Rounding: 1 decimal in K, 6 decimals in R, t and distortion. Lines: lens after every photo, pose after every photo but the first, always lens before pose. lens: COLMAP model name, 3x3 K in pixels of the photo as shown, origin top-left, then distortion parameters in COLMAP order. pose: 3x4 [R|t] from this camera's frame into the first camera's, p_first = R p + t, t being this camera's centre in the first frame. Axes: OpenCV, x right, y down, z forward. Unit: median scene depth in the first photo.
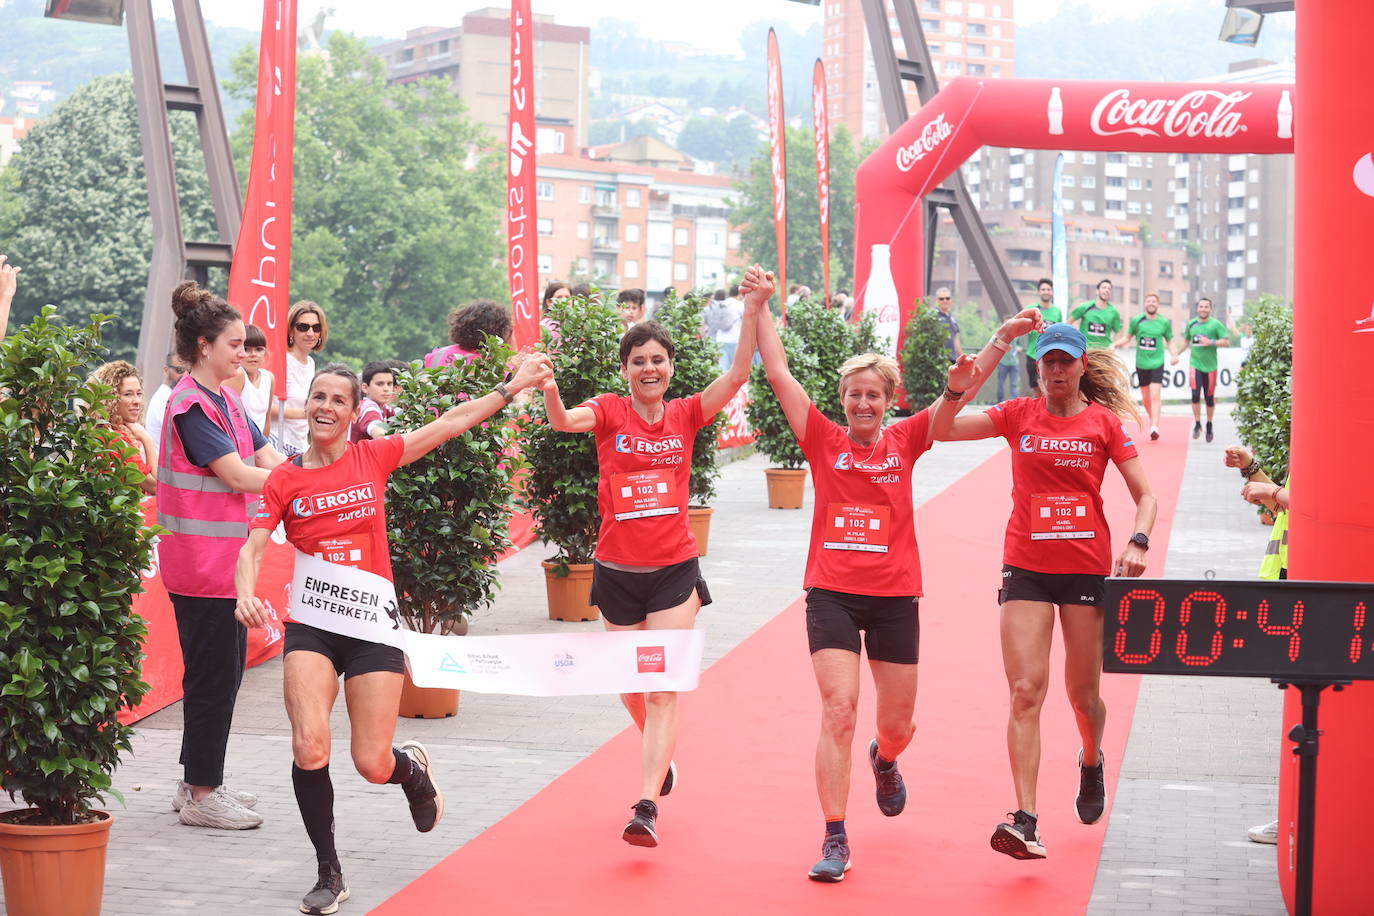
lens RADIAL K [[2257.0, 0, 687.0], [0, 2257.0, 458.0], [0, 0, 1]] dist [-0.171454, 0.050774]
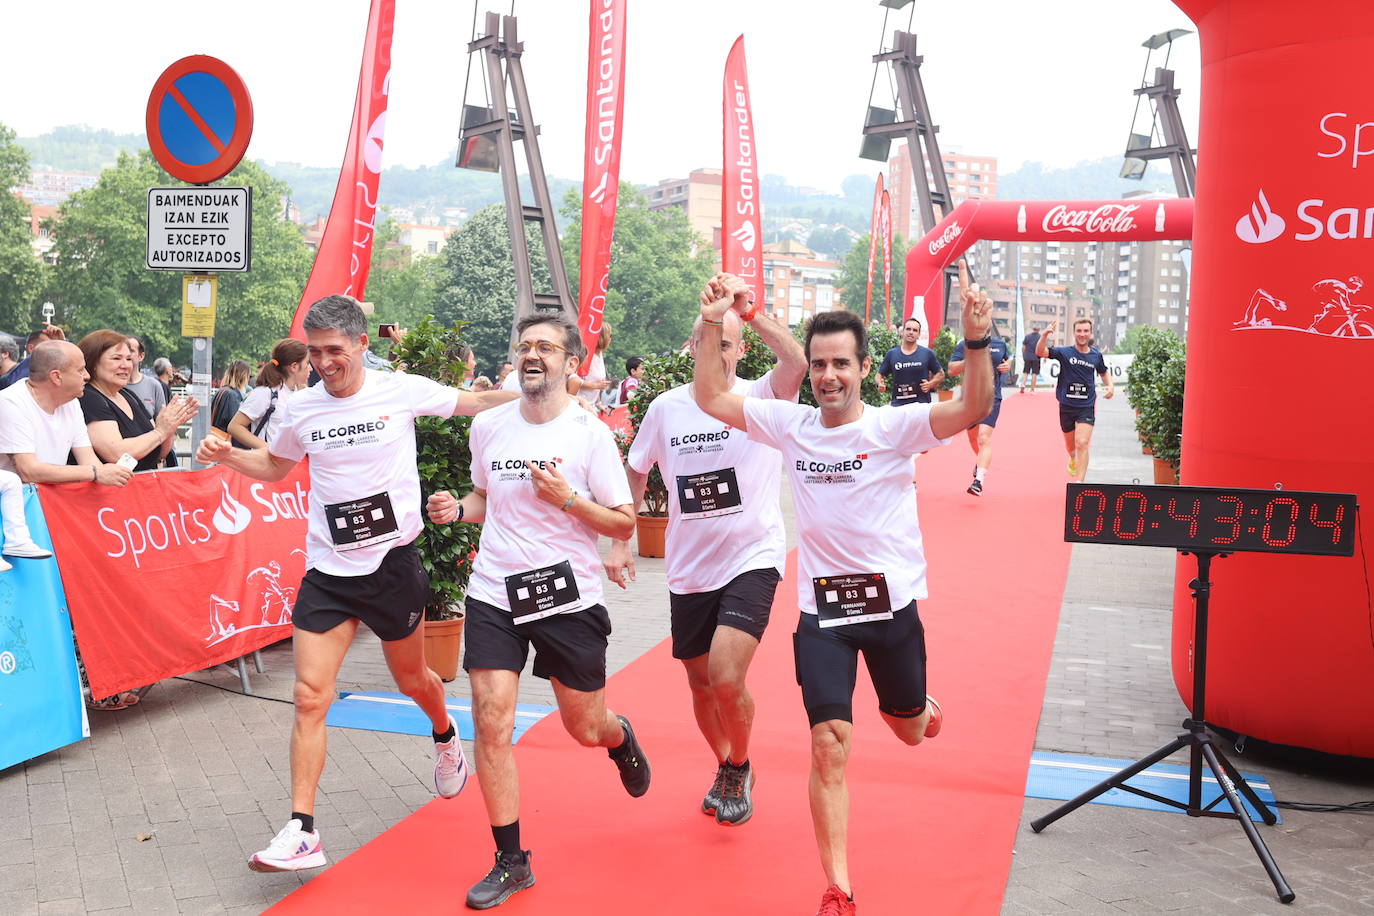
lens RADIAL K [[1372.0, 0, 687.0], [0, 1372.0, 458.0], [0, 0, 1]] dist [0.076277, 0.007763]
pose [[0.996345, 0.011189, -0.084683, -0.004255], [-0.007907, 0.999208, 0.038998, -0.008109], [0.085052, -0.038186, 0.995645, -0.126258]]
